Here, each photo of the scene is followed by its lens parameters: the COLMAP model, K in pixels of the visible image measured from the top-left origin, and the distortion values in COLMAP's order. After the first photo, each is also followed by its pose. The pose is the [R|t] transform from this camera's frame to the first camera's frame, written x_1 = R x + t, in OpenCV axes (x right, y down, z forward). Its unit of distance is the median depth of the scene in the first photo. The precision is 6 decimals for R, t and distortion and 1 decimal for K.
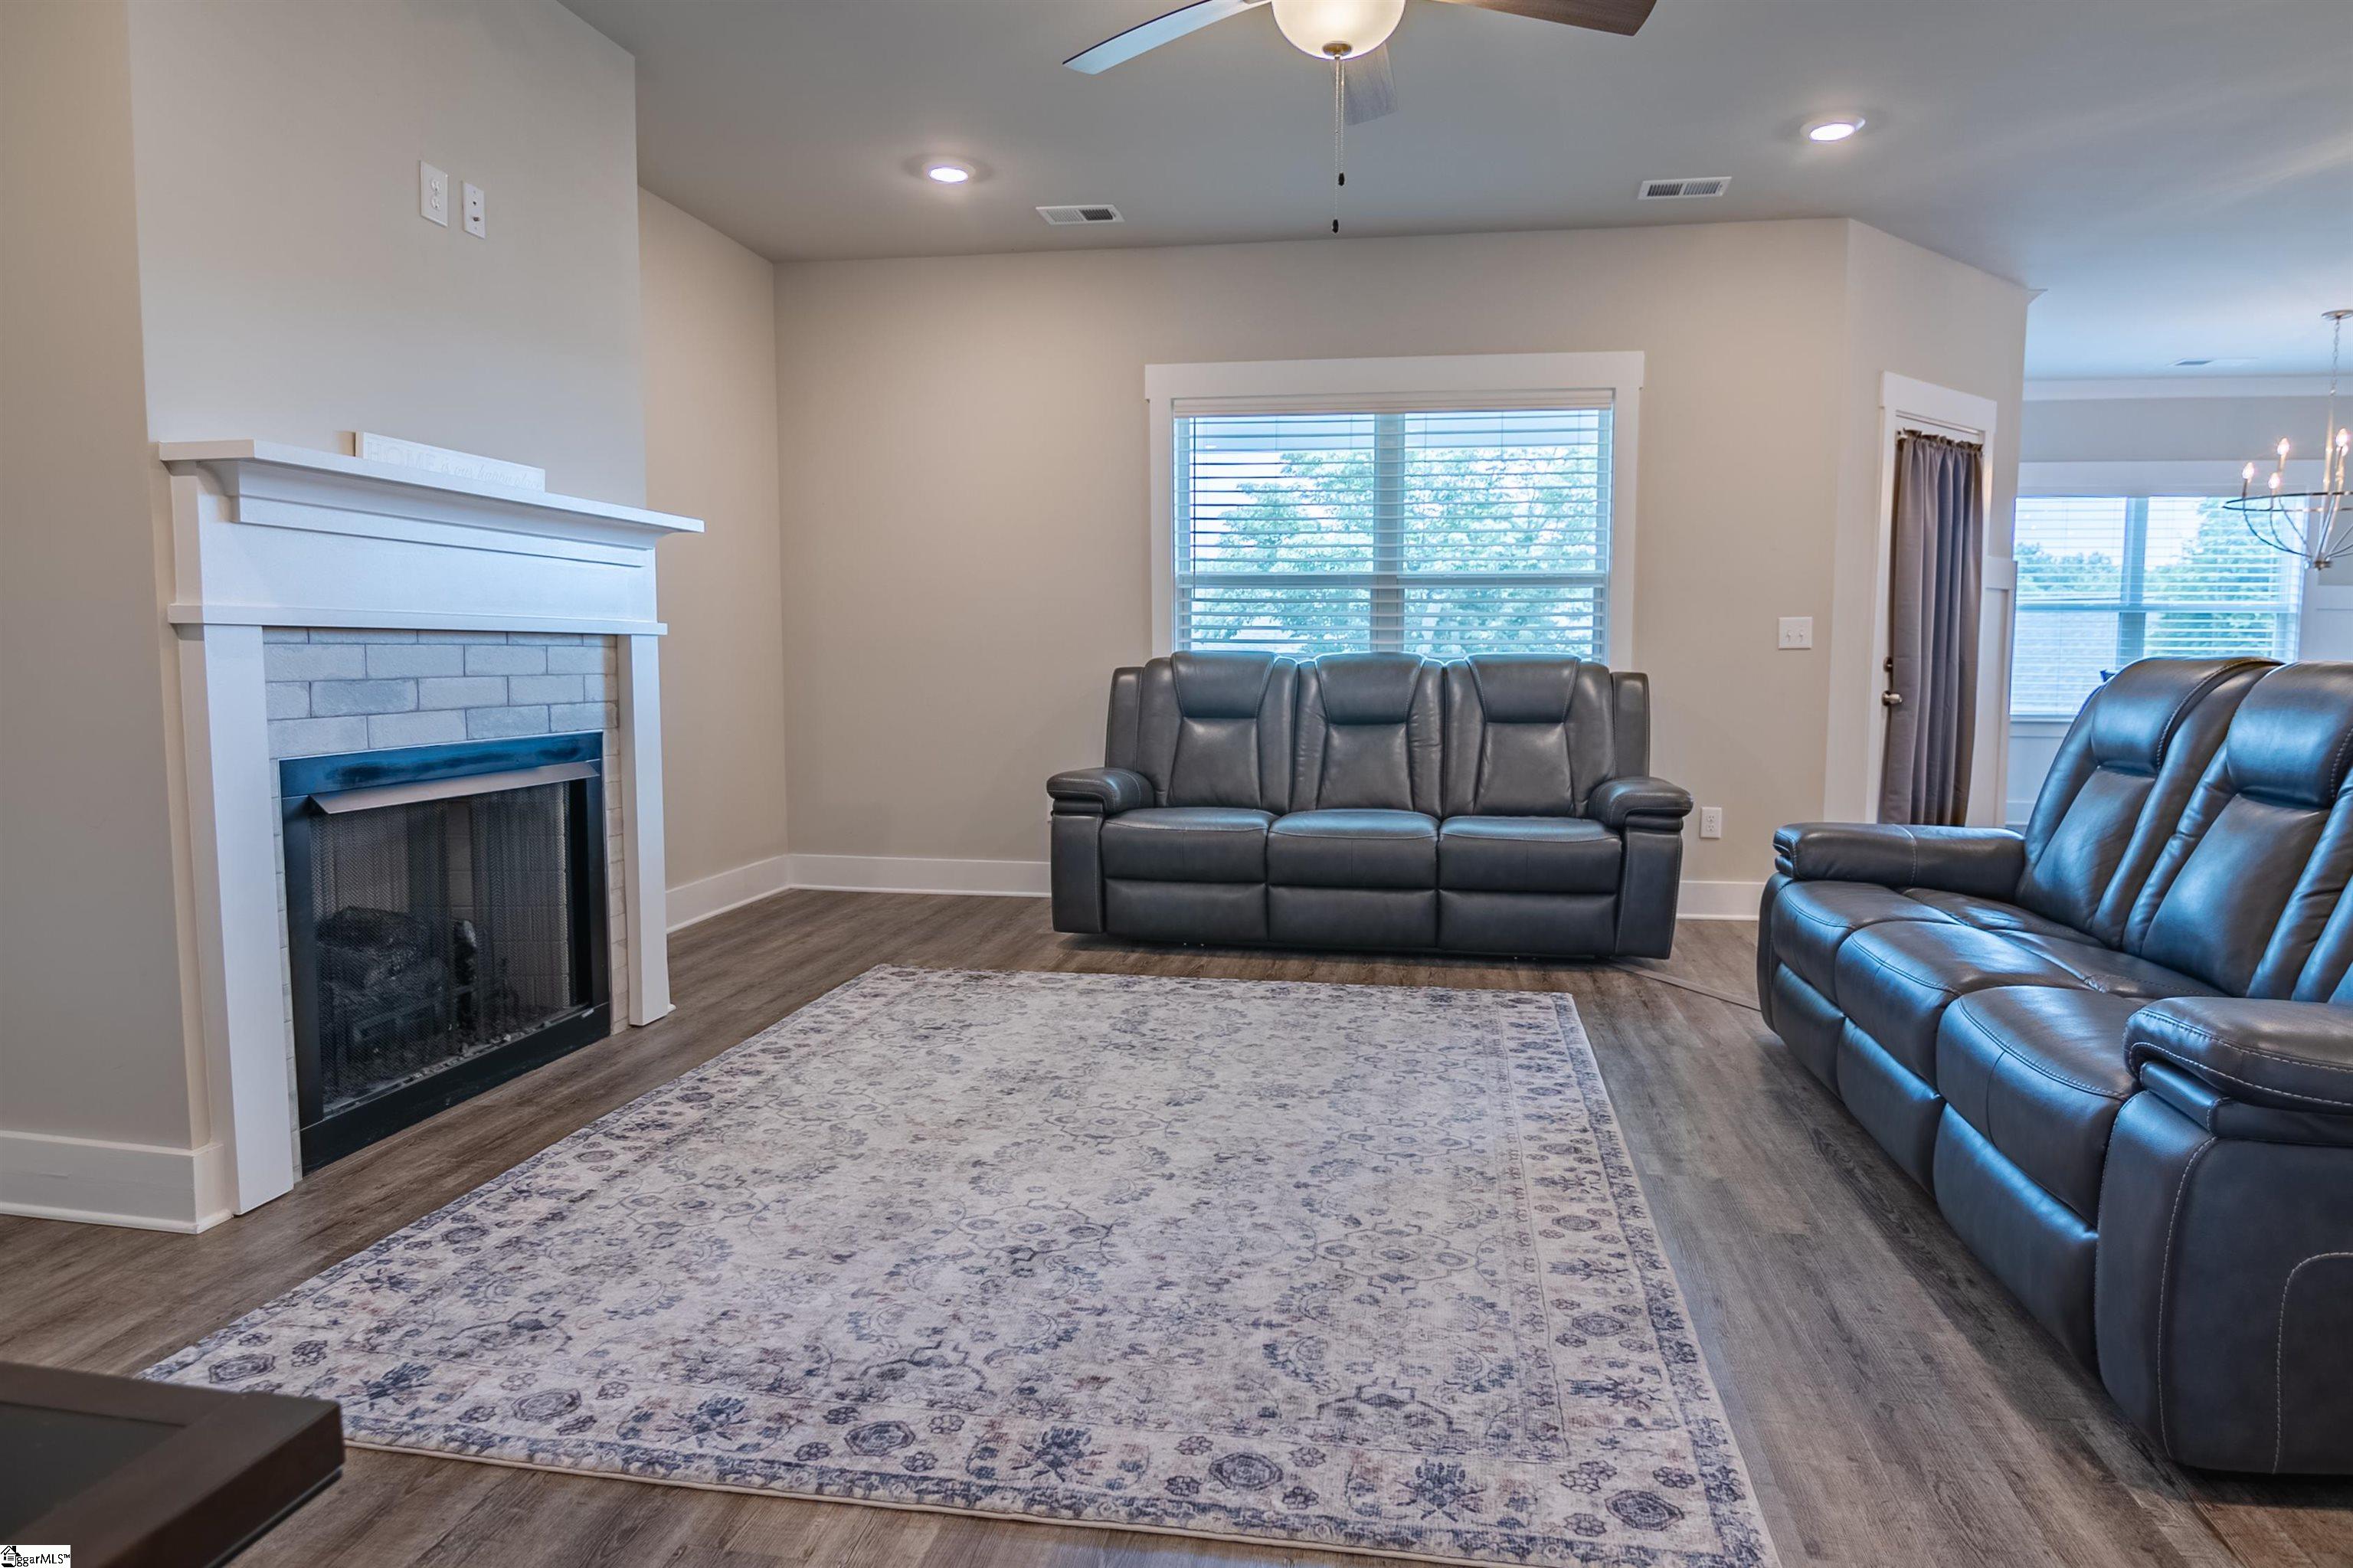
lens RADIAL K [[1391.5, 0, 1207.6], [0, 1391.5, 761.0], [0, 0, 1]] dist [-0.001646, -0.001290]
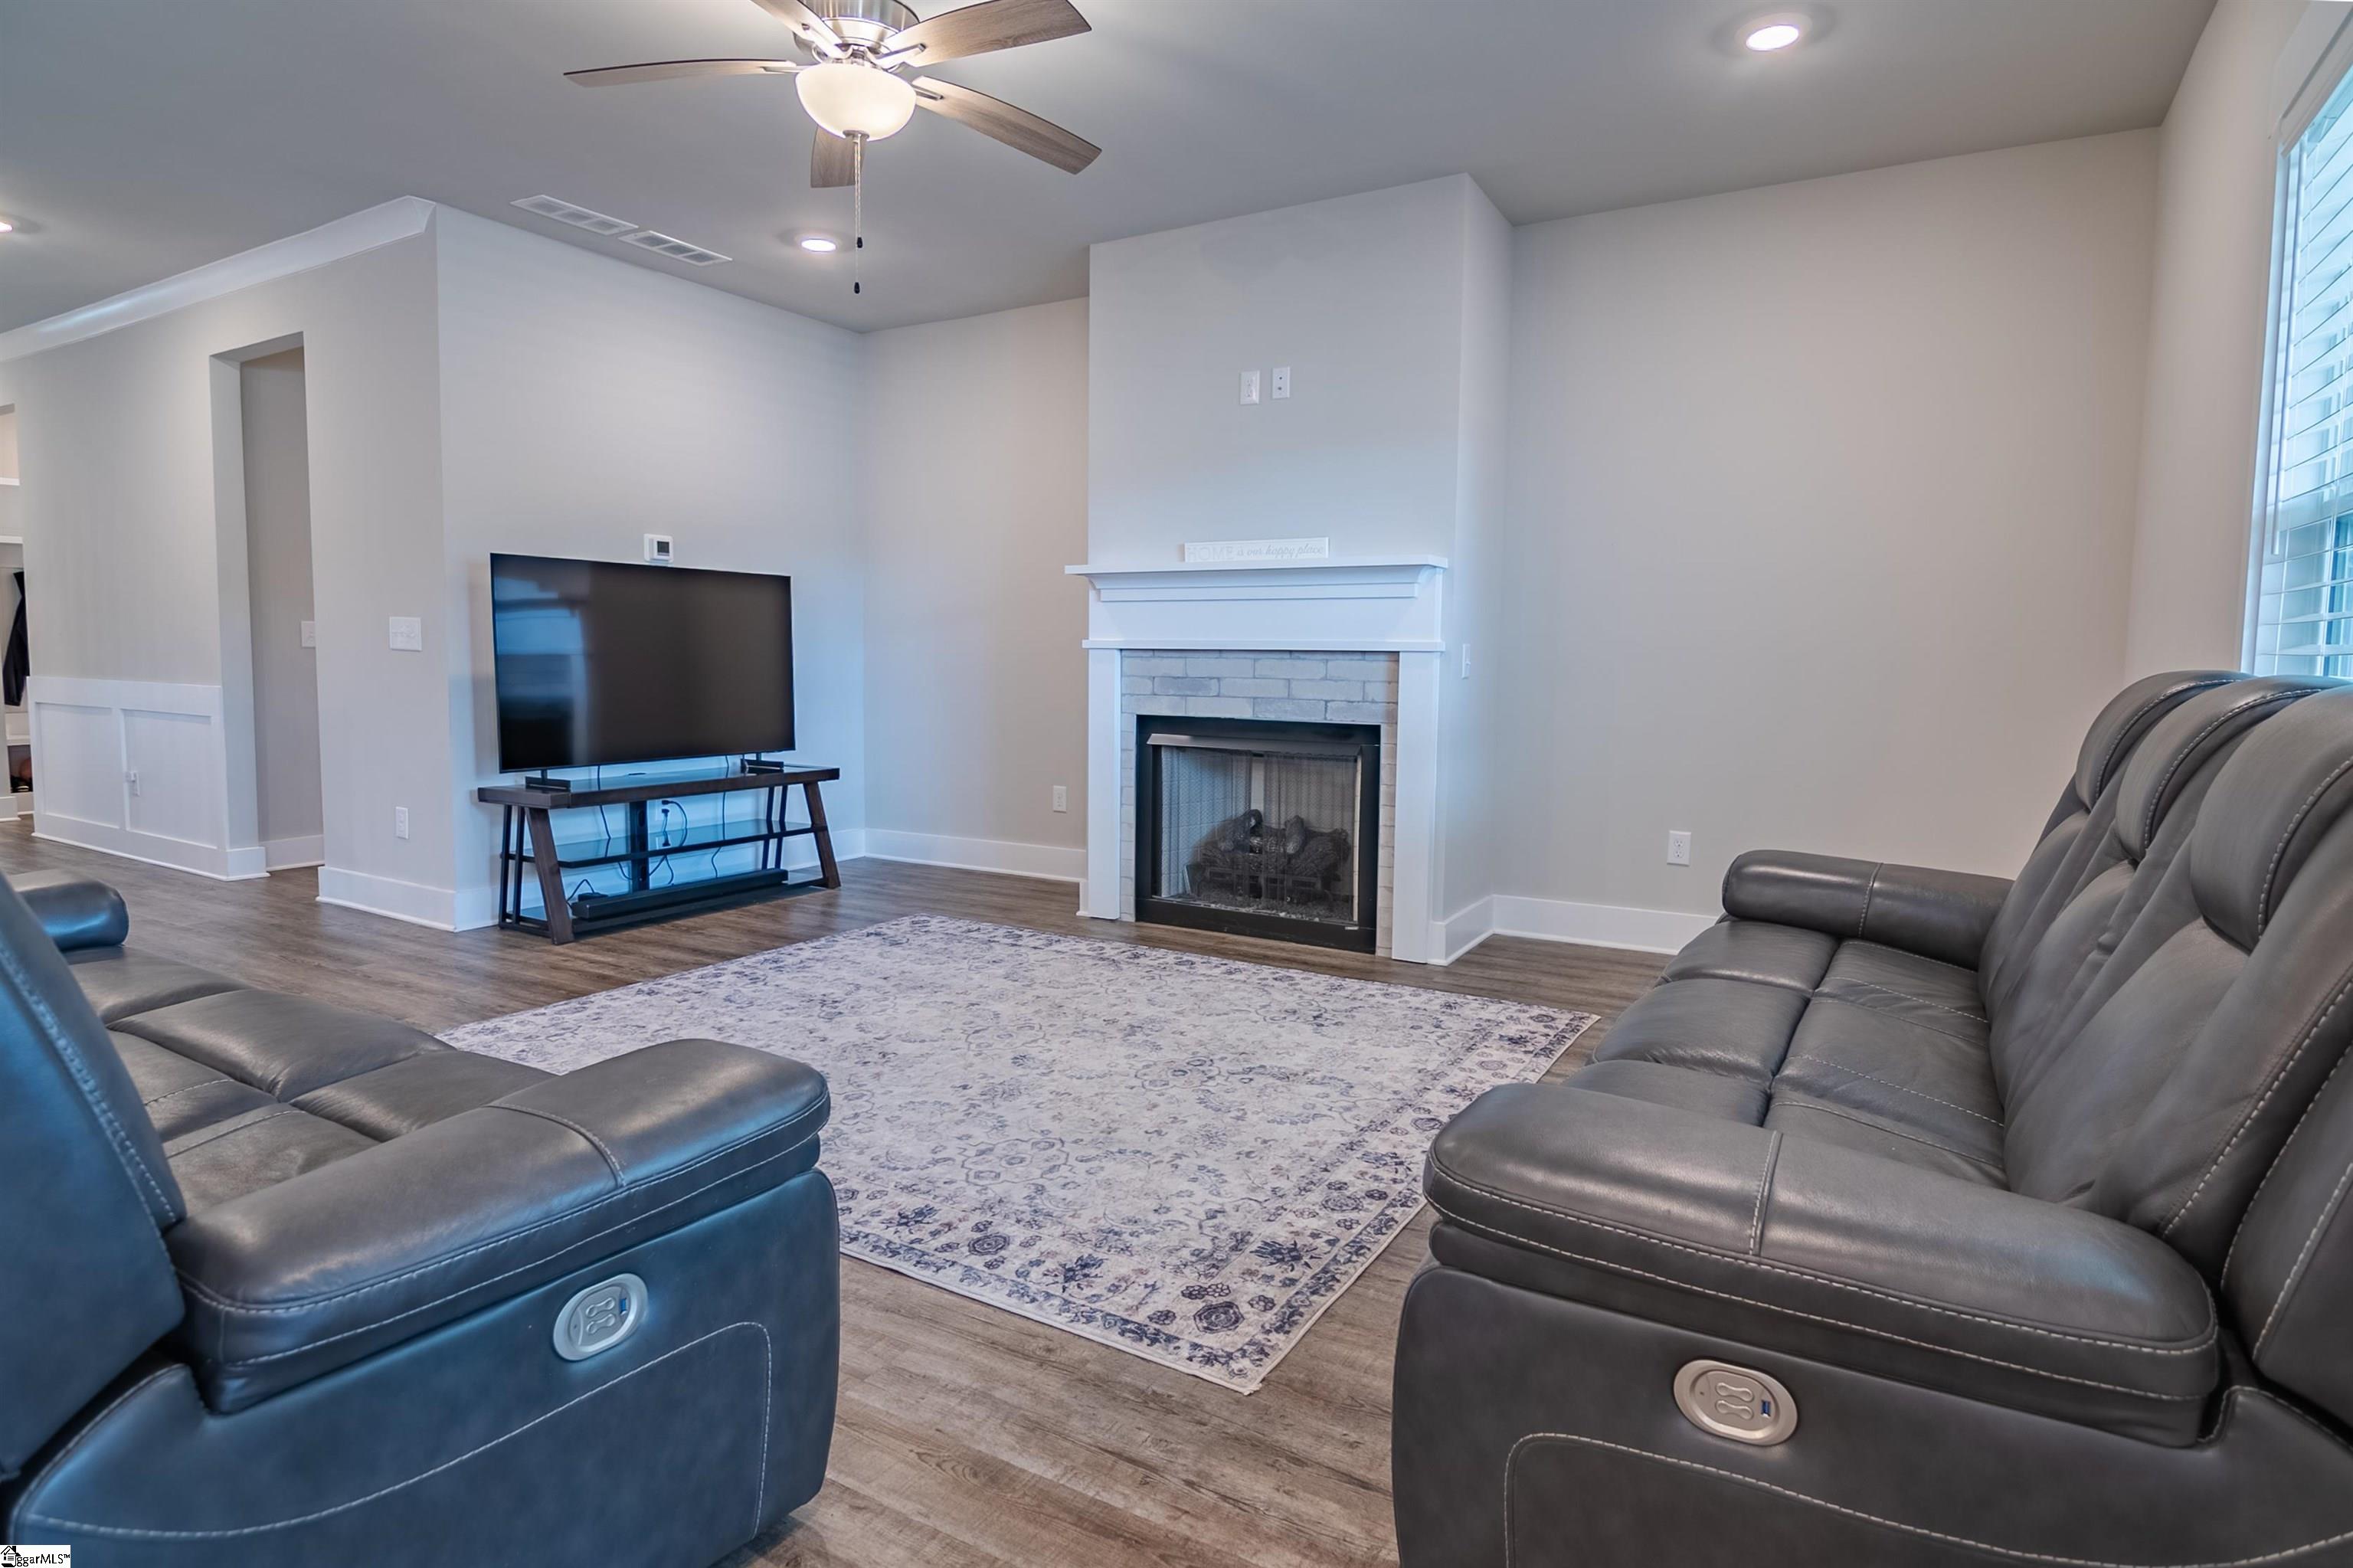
lens RADIAL K [[1258.2, 0, 1198.4], [0, 1258.2, 768.2], [0, 0, 1]] dist [-0.000659, -0.010780]
pose [[-0.371917, 0.068591, -0.925728, 0.767164], [-0.085889, 0.990445, 0.107893, -0.098552], [0.924284, 0.119638, -0.362473, 1.329573]]
